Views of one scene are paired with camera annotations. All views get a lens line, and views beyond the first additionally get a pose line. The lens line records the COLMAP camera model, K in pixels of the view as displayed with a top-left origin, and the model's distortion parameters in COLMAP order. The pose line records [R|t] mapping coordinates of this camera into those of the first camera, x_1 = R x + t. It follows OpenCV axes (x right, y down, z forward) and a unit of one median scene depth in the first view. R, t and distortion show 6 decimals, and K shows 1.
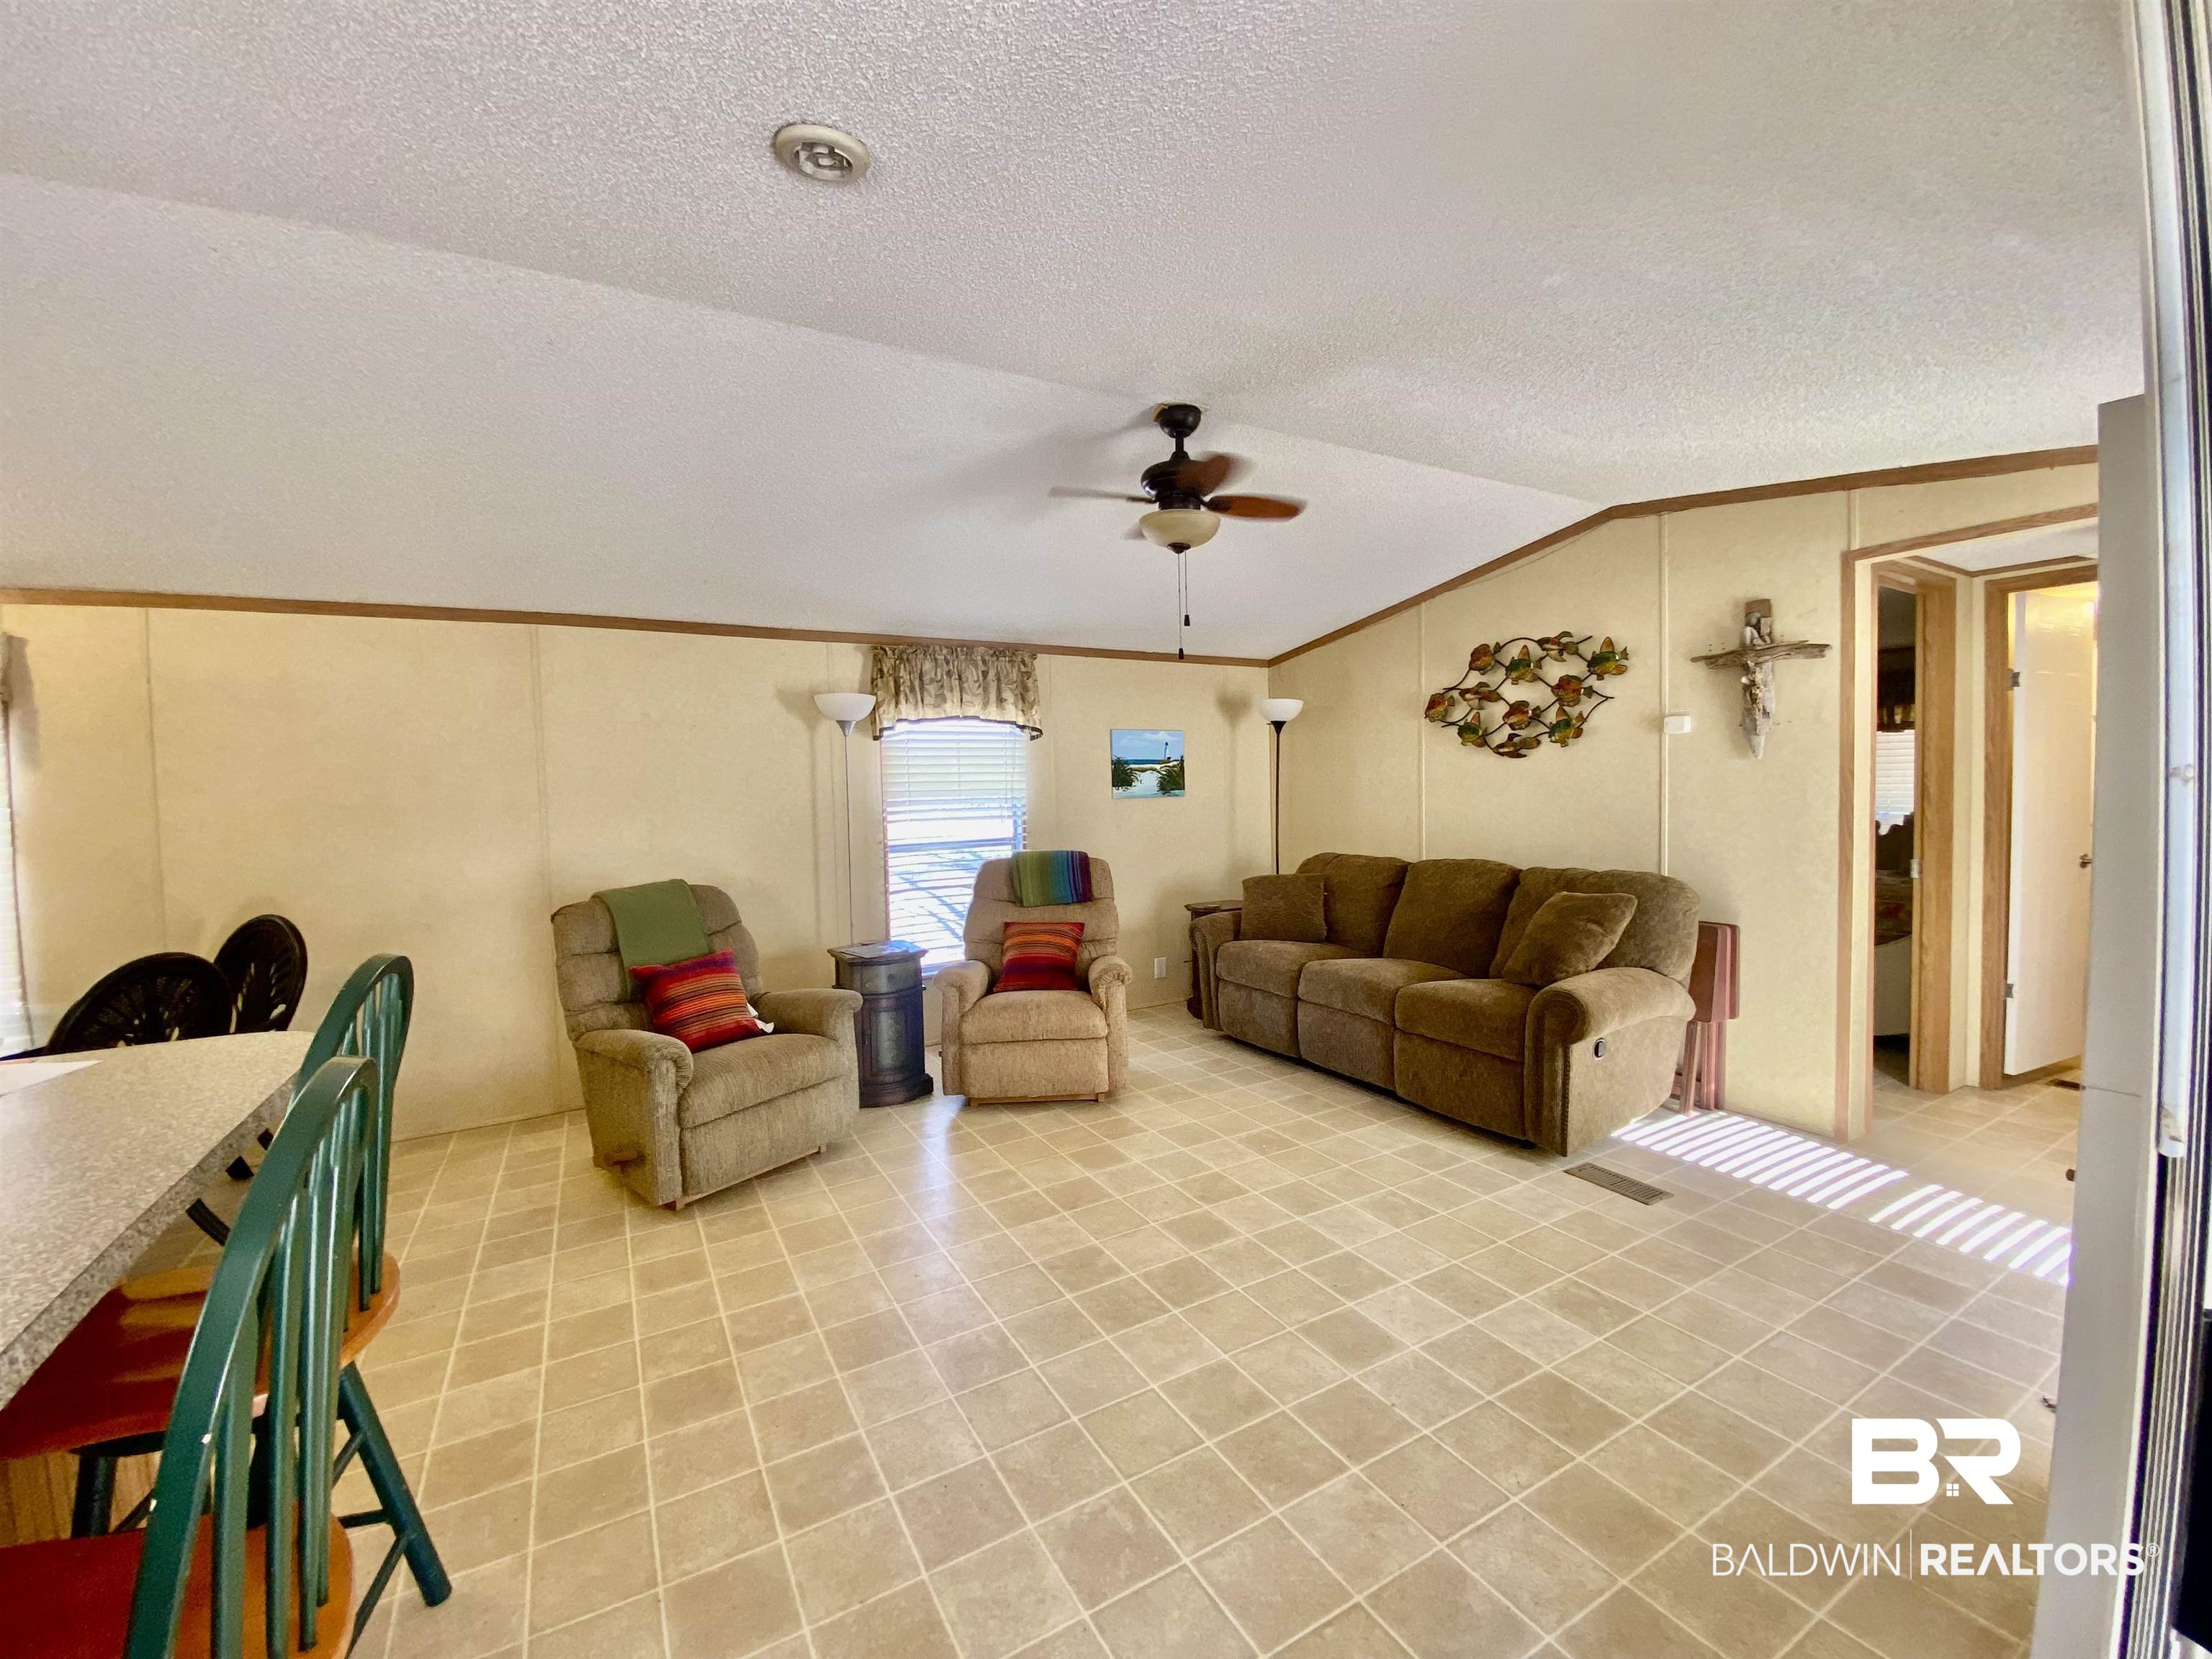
lens RADIAL K [[893.3, 0, 1106.0], [0, 893.3, 829.5], [0, 0, 1]] dist [0.051425, -0.039413]
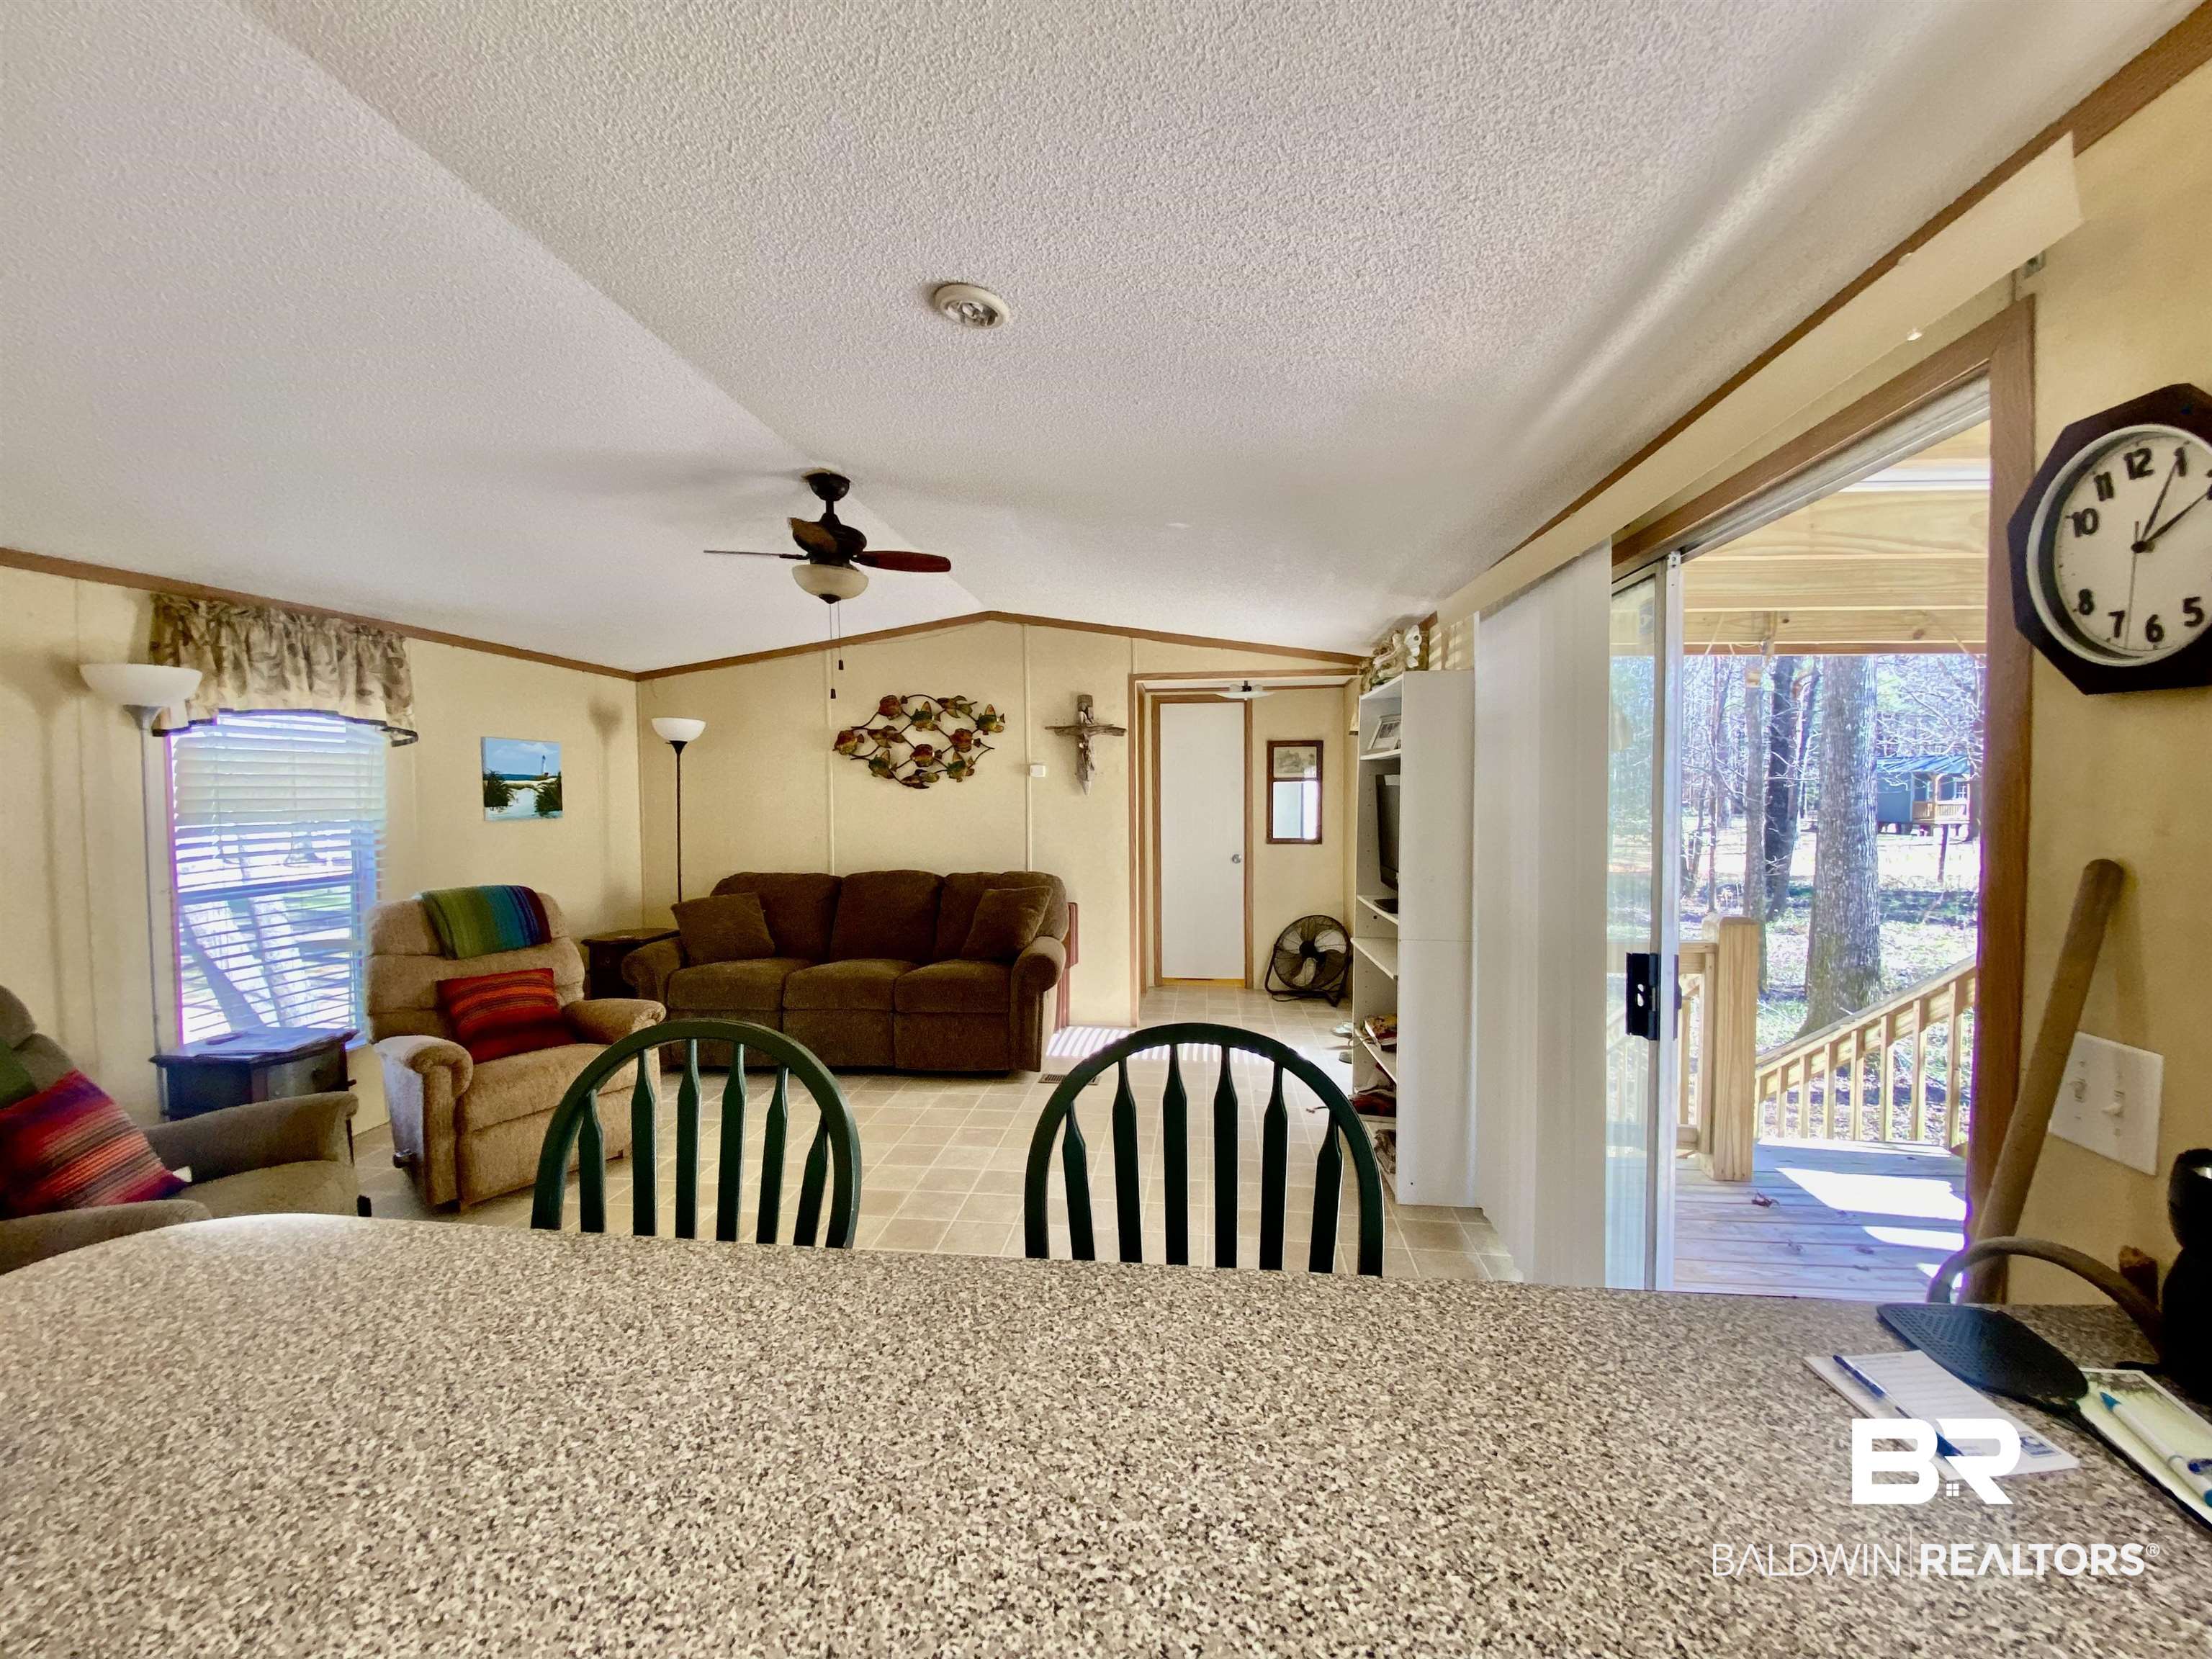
lens RADIAL K [[893.3, 0, 1106.0], [0, 893.3, 829.5], [0, 0, 1]] dist [0.051425, -0.039413]
pose [[0.592994, -0.011705, 0.805122, -0.416764], [0.025946, 0.999653, -0.004577, -0.010096], [-0.804789, 0.023604, 0.593092, 0.048874]]
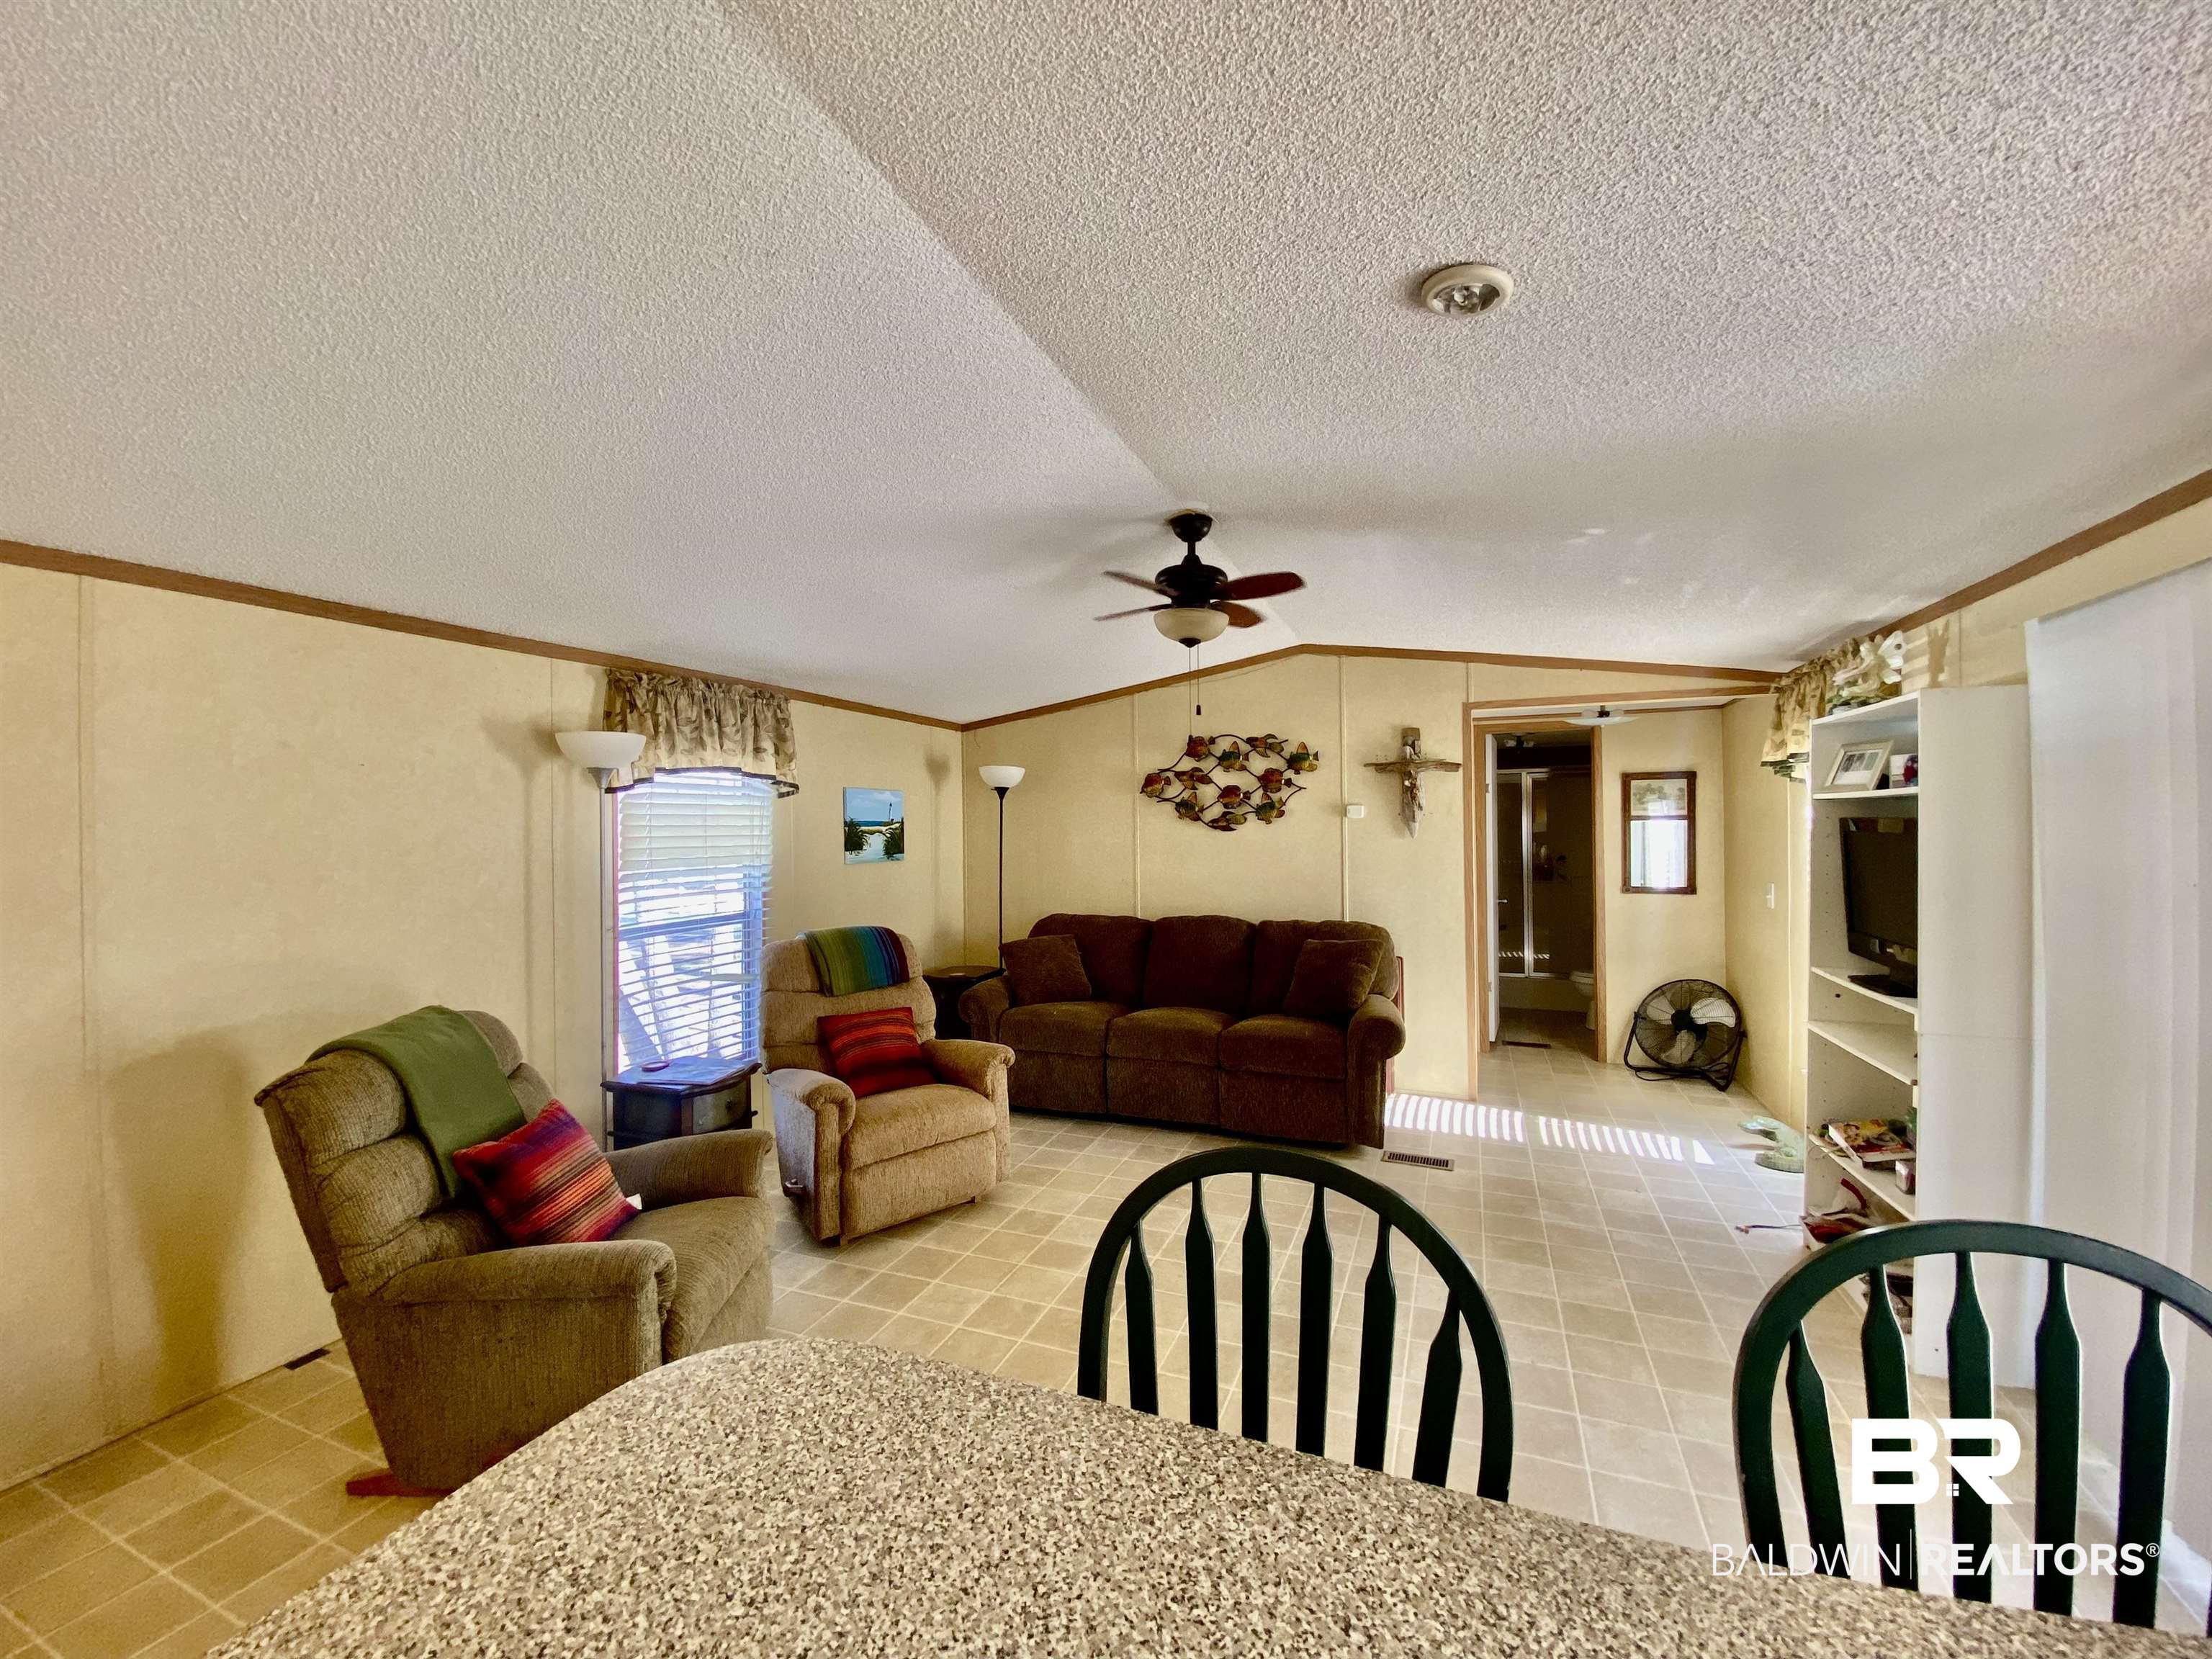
lens RADIAL K [[893.3, 0, 1106.0], [0, 893.3, 829.5], [0, 0, 1]] dist [0.051425, -0.039413]
pose [[0.780920, 0.016004, 0.624426, -0.446121], [0.017174, 0.998744, -0.047076, -0.028436], [-0.624395, 0.047487, 0.779664, 0.163229]]
